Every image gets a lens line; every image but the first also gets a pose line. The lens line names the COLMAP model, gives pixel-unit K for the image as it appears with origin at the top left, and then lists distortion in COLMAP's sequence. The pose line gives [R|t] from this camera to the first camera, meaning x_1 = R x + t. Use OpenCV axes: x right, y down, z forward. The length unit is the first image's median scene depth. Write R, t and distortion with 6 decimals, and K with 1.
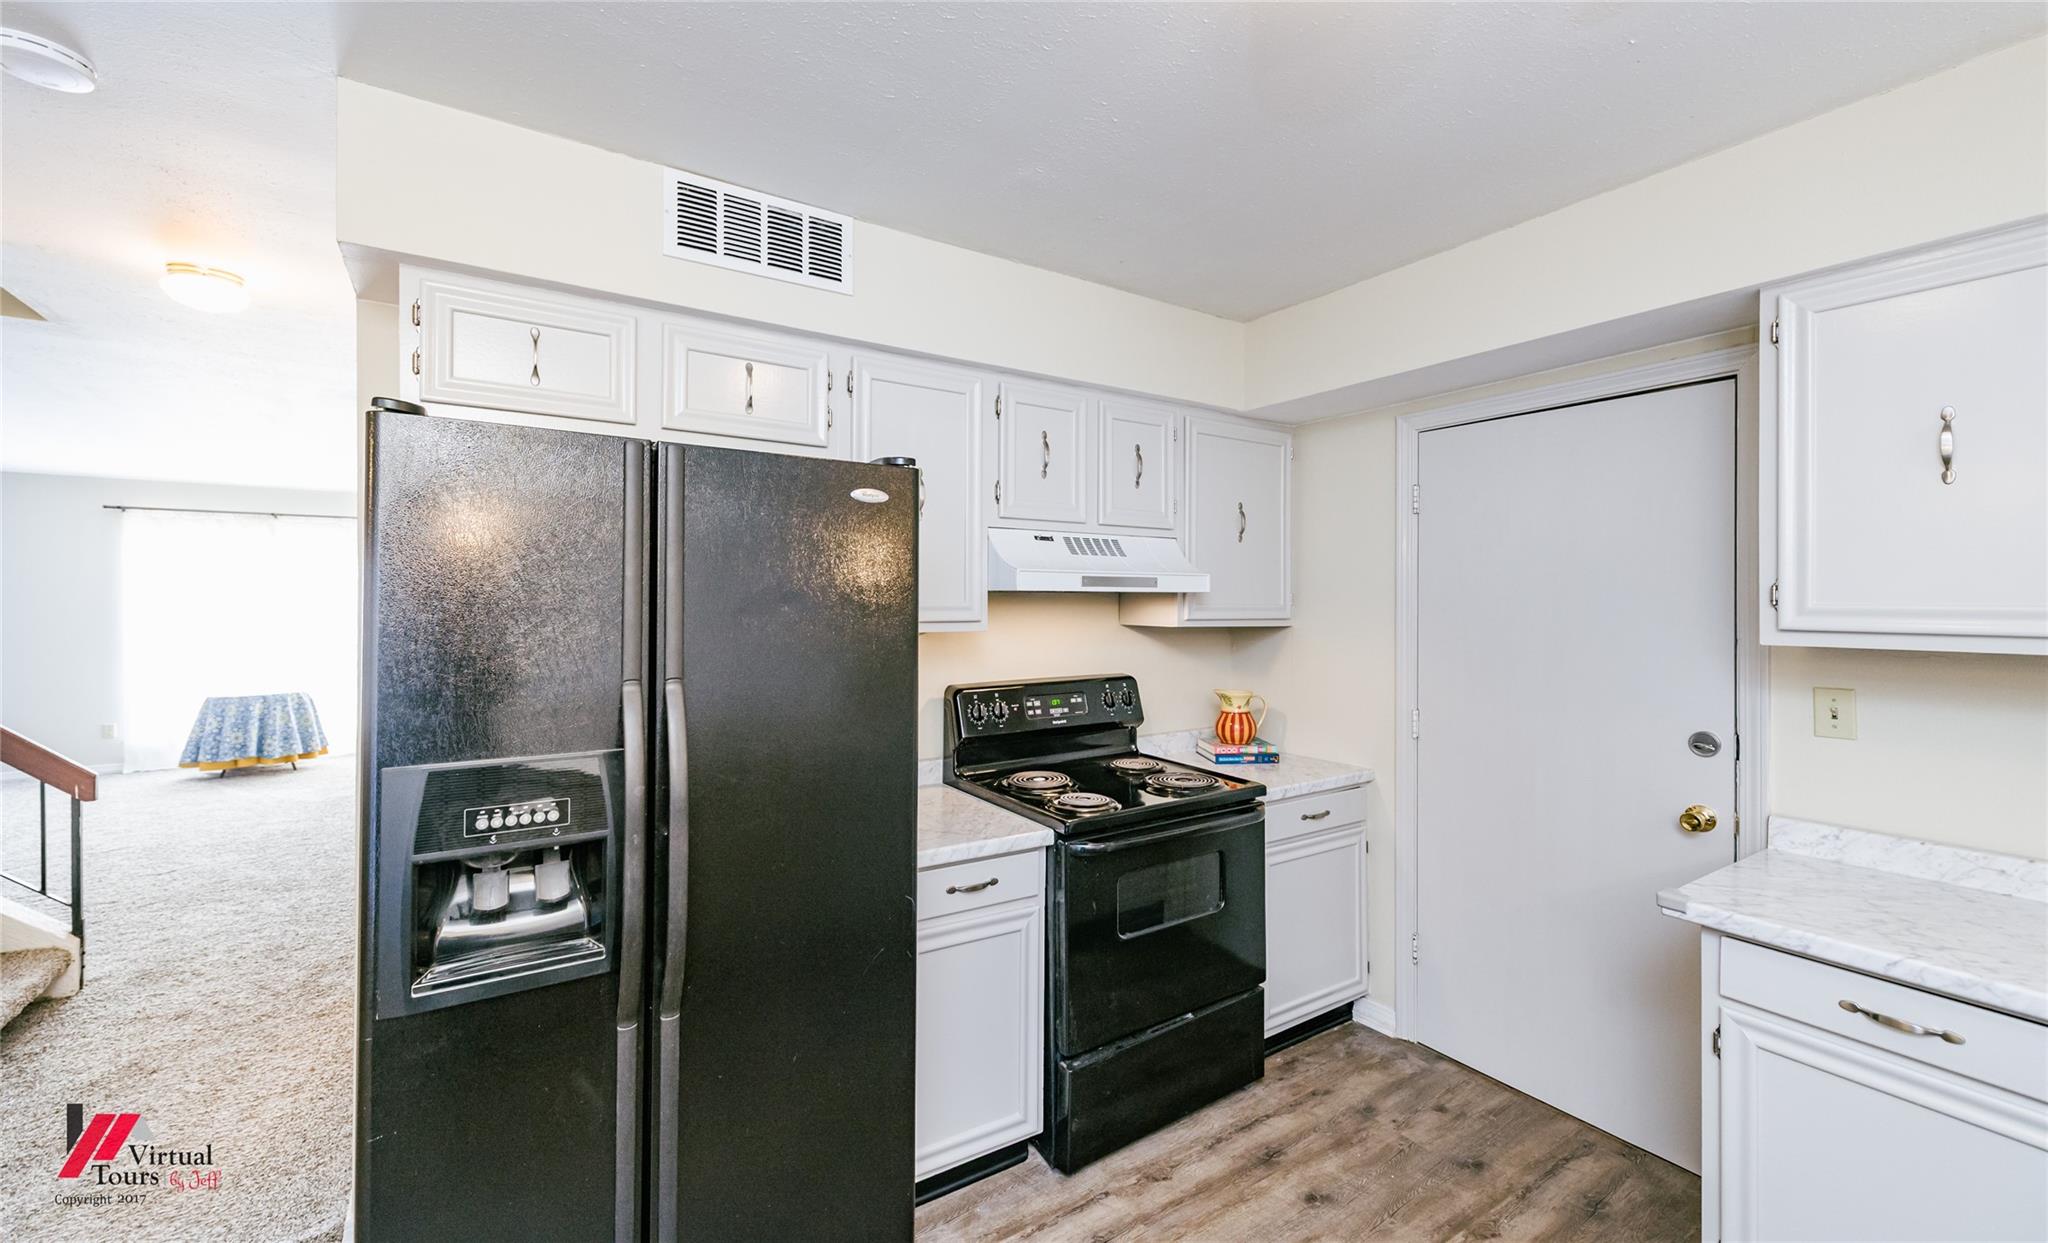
lens RADIAL K [[789.0, 0, 990.1], [0, 789.0, 603.9], [0, 0, 1]] dist [-0.001980, -0.000173]
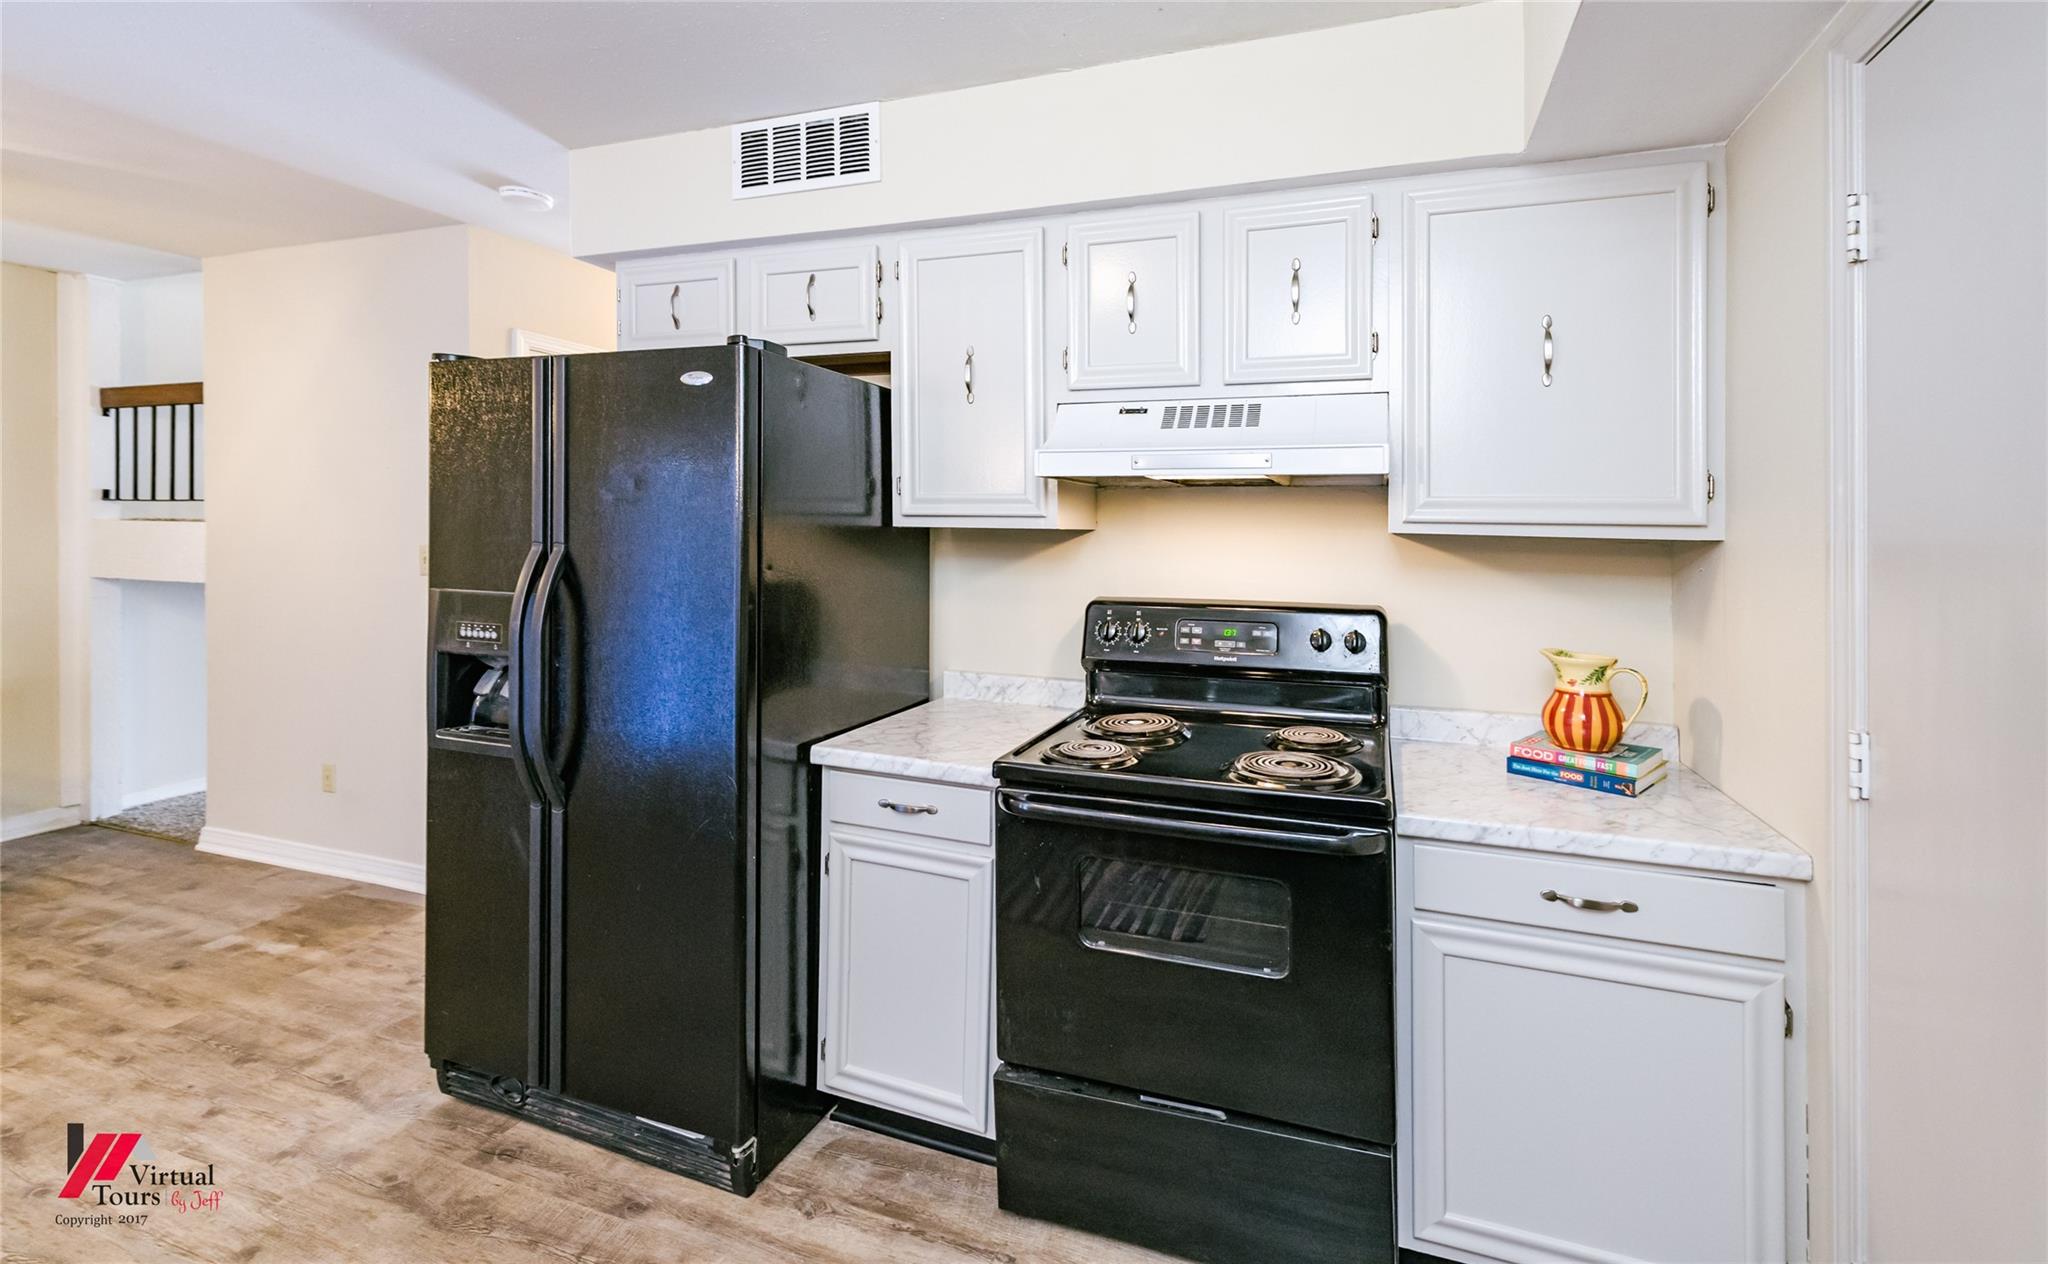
lens RADIAL K [[831.8, 0, 1113.3], [0, 831.8, 542.4], [0, 0, 1]] dist [0.000363, -0.000164]
pose [[0.655911, 0.015609, -0.754677, 0.806464], [-0.015478, 0.999854, 0.007227, 0.048038], [0.754679, 0.006941, 0.656057, 0.541712]]
